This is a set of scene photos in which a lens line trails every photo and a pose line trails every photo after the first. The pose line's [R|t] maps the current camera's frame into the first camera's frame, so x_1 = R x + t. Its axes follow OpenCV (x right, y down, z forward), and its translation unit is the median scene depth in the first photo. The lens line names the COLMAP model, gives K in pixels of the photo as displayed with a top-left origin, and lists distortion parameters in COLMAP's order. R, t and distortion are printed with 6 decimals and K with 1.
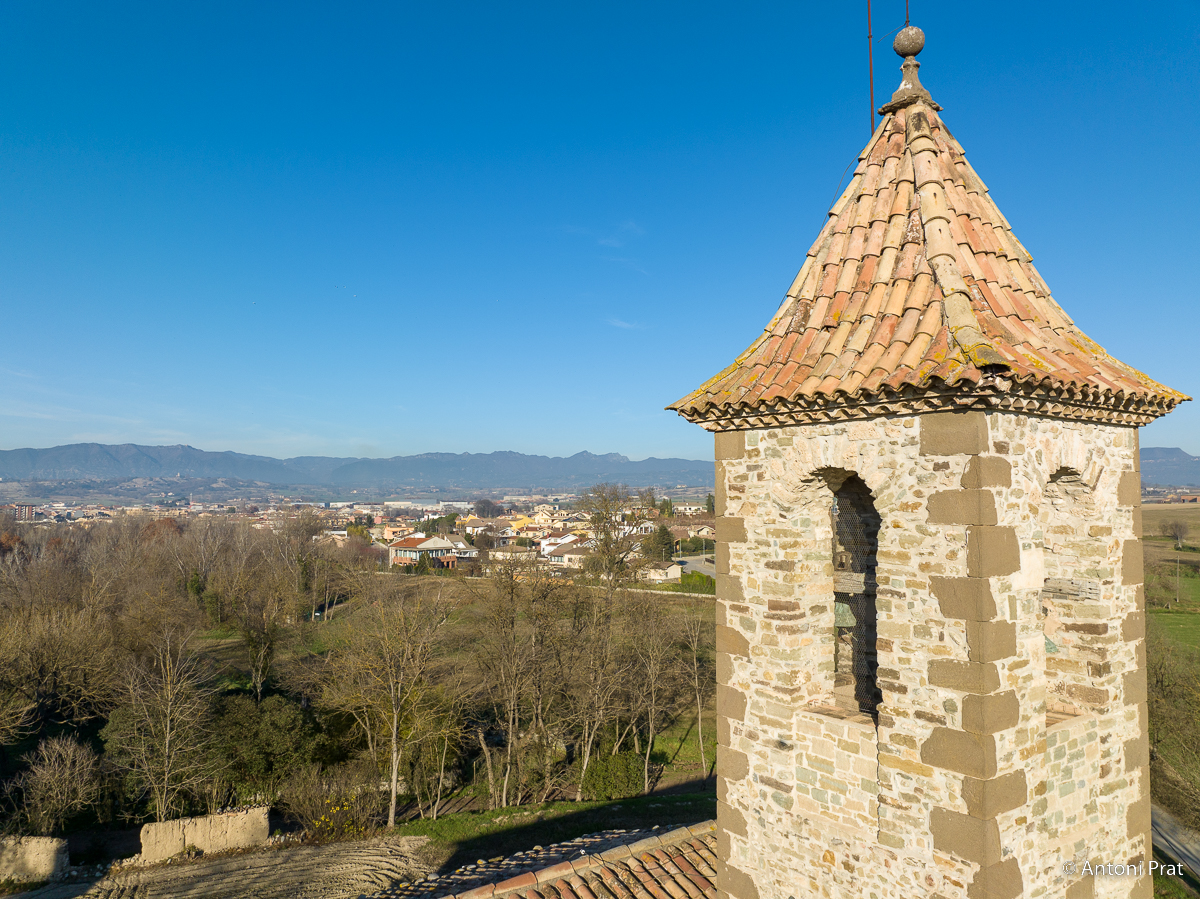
lens RADIAL K [[844.8, 0, 598.0], [0, 844.8, 450.4], [0, 0, 1]] dist [-0.037195, 0.001100]
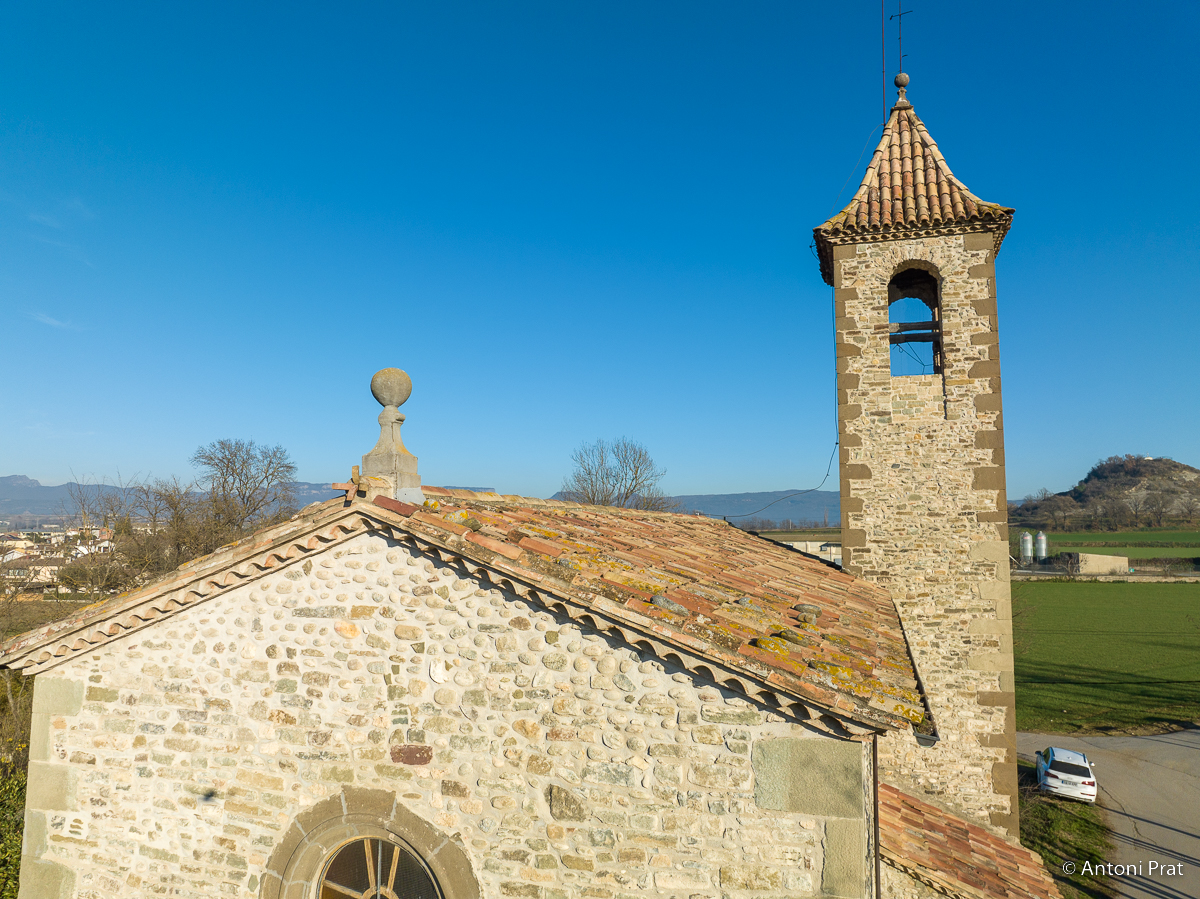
lens RADIAL K [[844.8, 0, 597.3], [0, 844.8, 446.3], [0, 0, 1]] dist [-0.037195, 0.001100]
pose [[0.811384, 0.065204, 0.580865, -1.452680], [-0.039288, 0.997595, -0.057103, 0.593620], [-0.583191, 0.023511, 0.811995, -0.235986]]
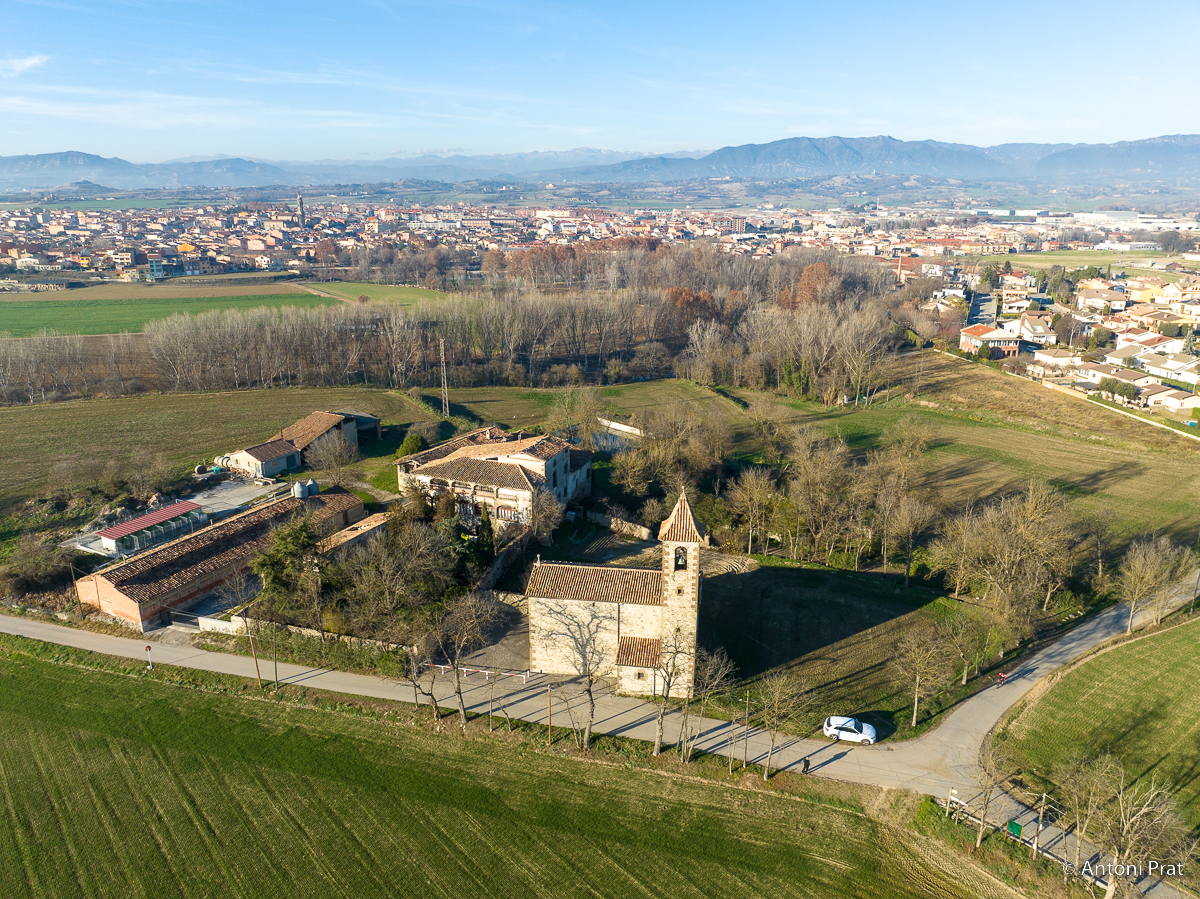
lens RADIAL K [[844.8, 0, 609.3], [0, 844.8, 445.3], [0, 0, 1]] dist [-0.037195, 0.001100]
pose [[0.724548, 0.203467, -0.658507, 5.110481], [0.036157, 0.942895, 0.331120, -3.592009], [0.688275, -0.263722, 0.675816, -4.803552]]
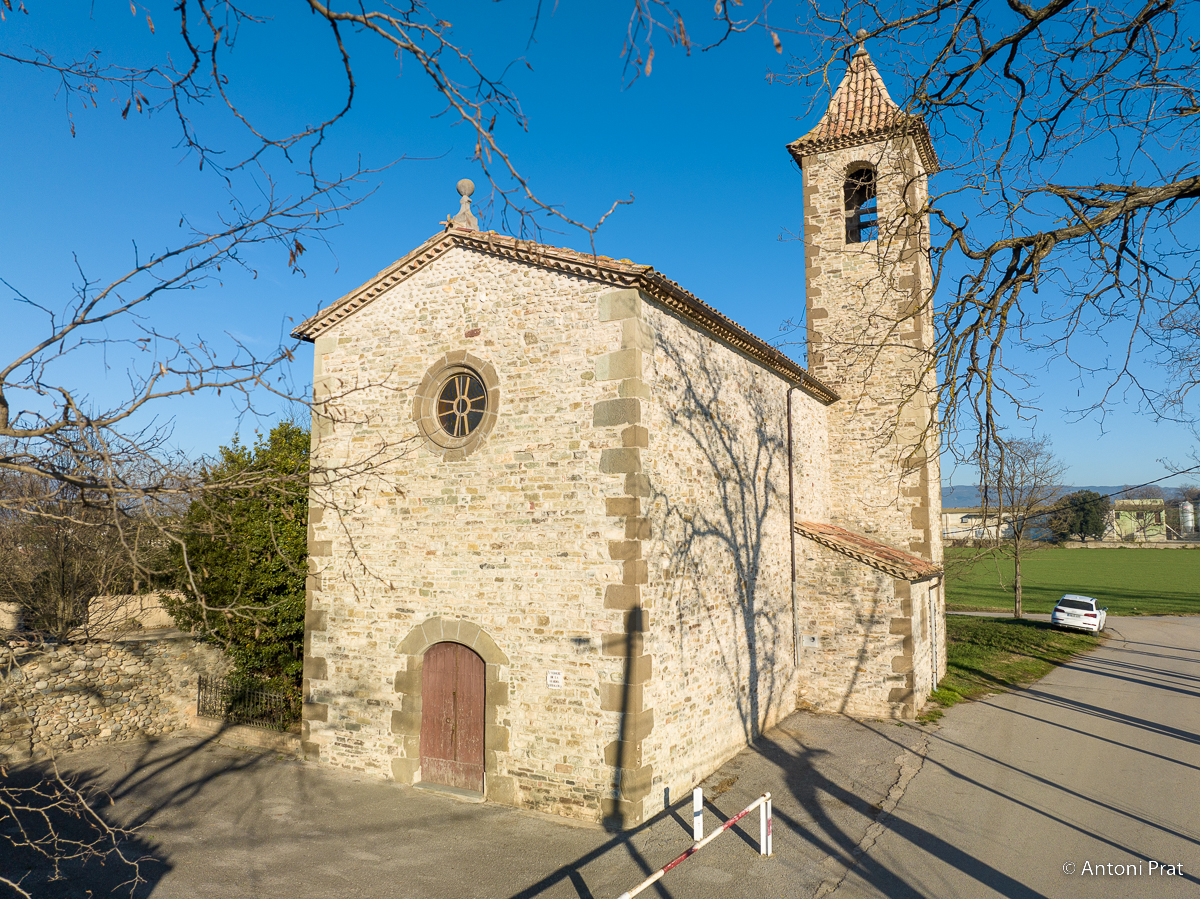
lens RADIAL K [[844.8, 0, 596.2], [0, 844.8, 443.3], [0, 0, 1]] dist [-0.037195, 0.001100]
pose [[0.903370, 0.048867, 0.426070, -1.630515], [-0.028427, 0.998125, -0.054206, 1.107393], [-0.427920, 0.036856, 0.903065, -1.153526]]
